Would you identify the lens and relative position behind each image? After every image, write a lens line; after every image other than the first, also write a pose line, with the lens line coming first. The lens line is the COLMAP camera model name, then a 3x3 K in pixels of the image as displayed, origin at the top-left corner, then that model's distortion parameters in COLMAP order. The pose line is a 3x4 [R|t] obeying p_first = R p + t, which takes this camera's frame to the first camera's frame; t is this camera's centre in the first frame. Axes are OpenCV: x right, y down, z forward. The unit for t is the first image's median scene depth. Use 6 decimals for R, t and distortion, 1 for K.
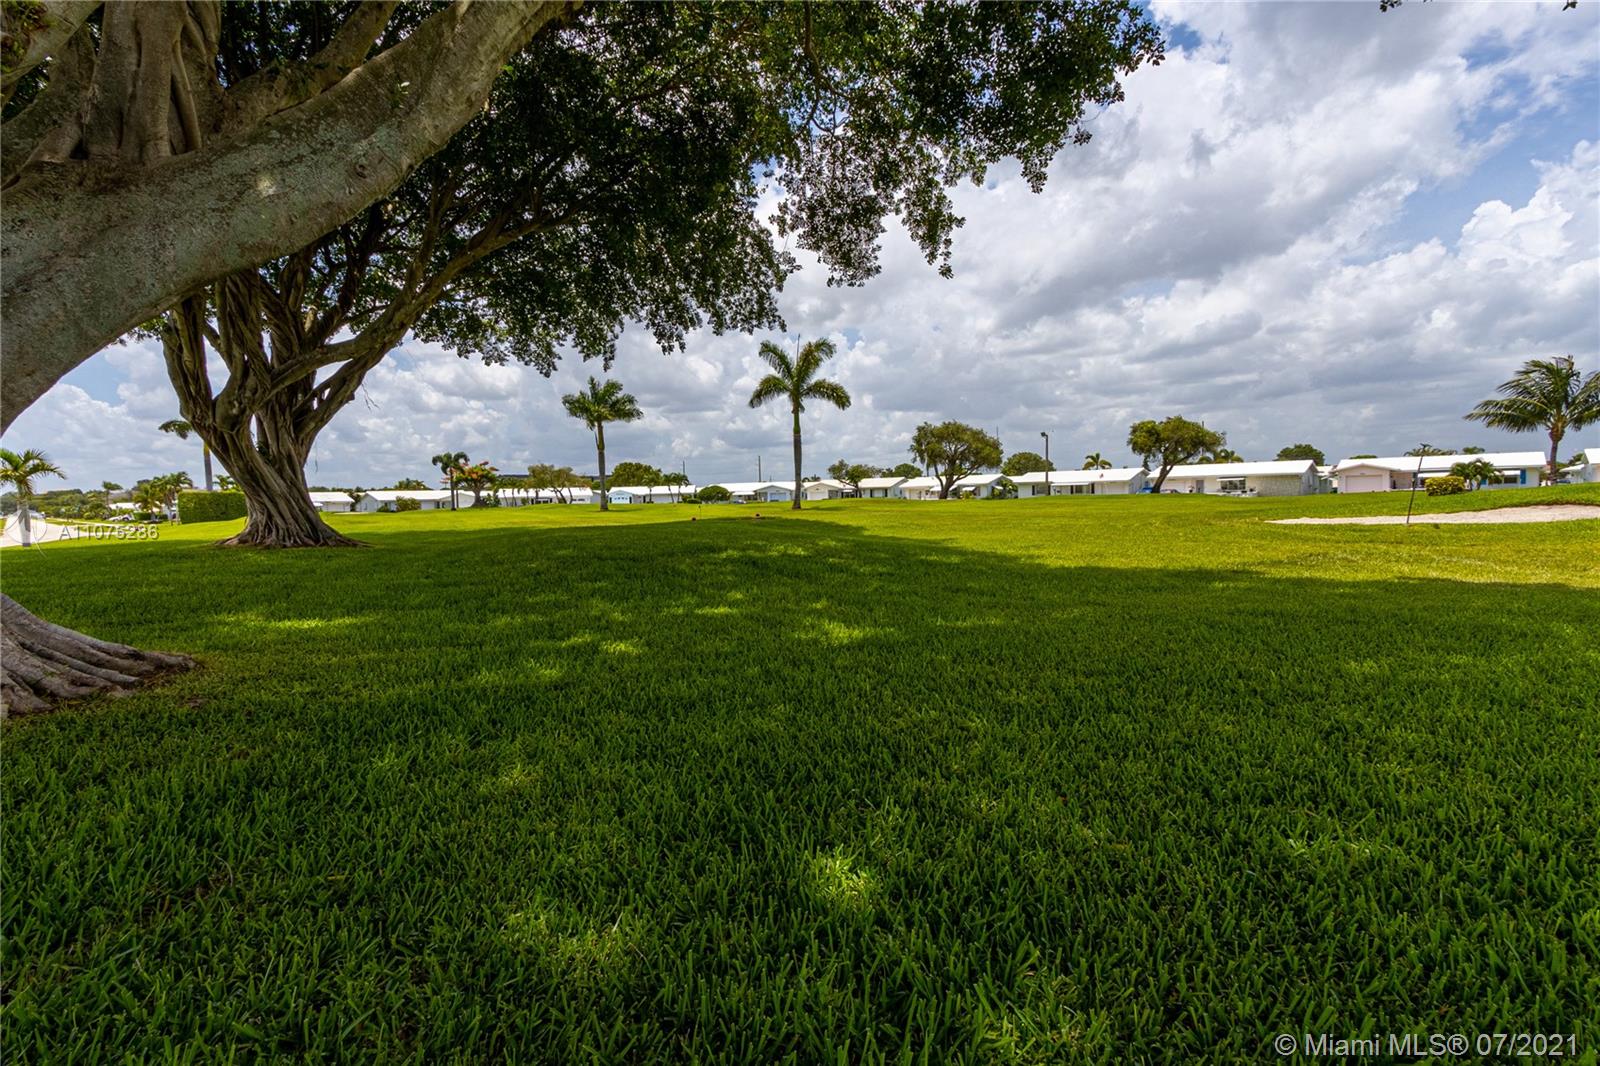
lens RADIAL K [[765.4, 0, 800.8], [0, 765.4, 546.1], [0, 0, 1]] dist [-0.002100, -0.001552]
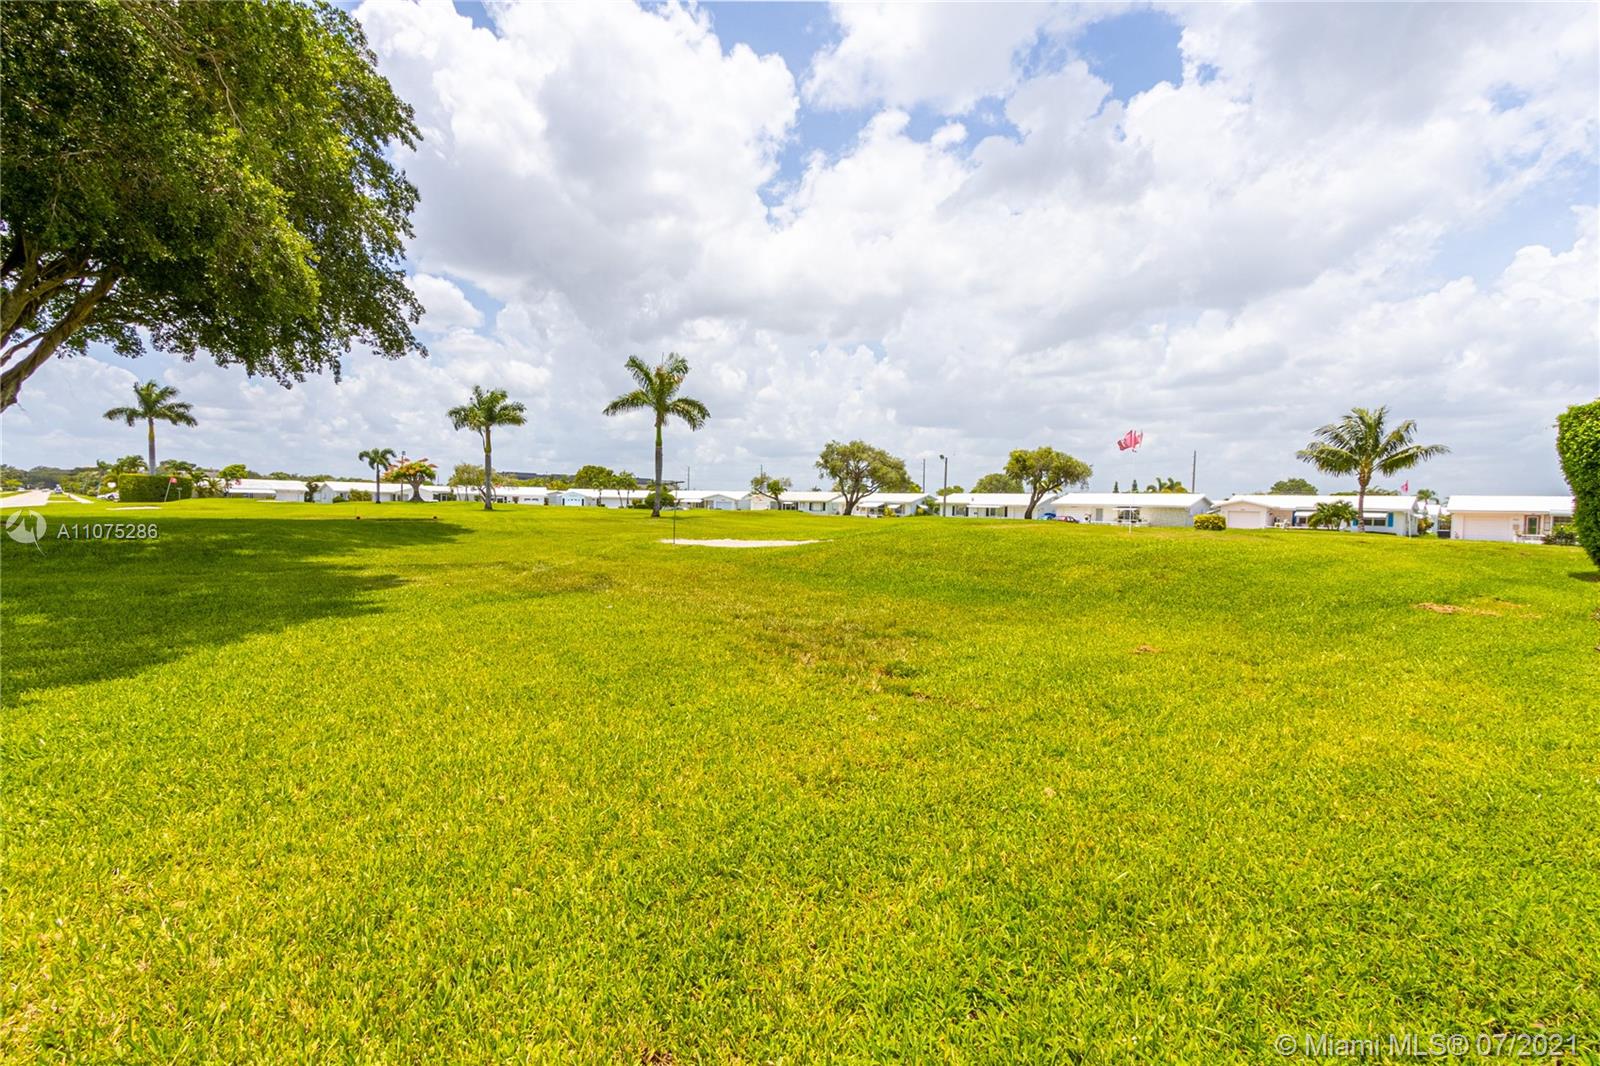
lens RADIAL K [[765.4, 0, 792.0], [0, 765.4, 527.3], [0, 0, 1]] dist [-0.002100, -0.001552]
pose [[0.998188, 0.048676, -0.035361, 0.097467], [-0.049993, 0.998050, -0.037365, -0.001487], [0.033473, 0.039065, 0.998676, -0.023020]]
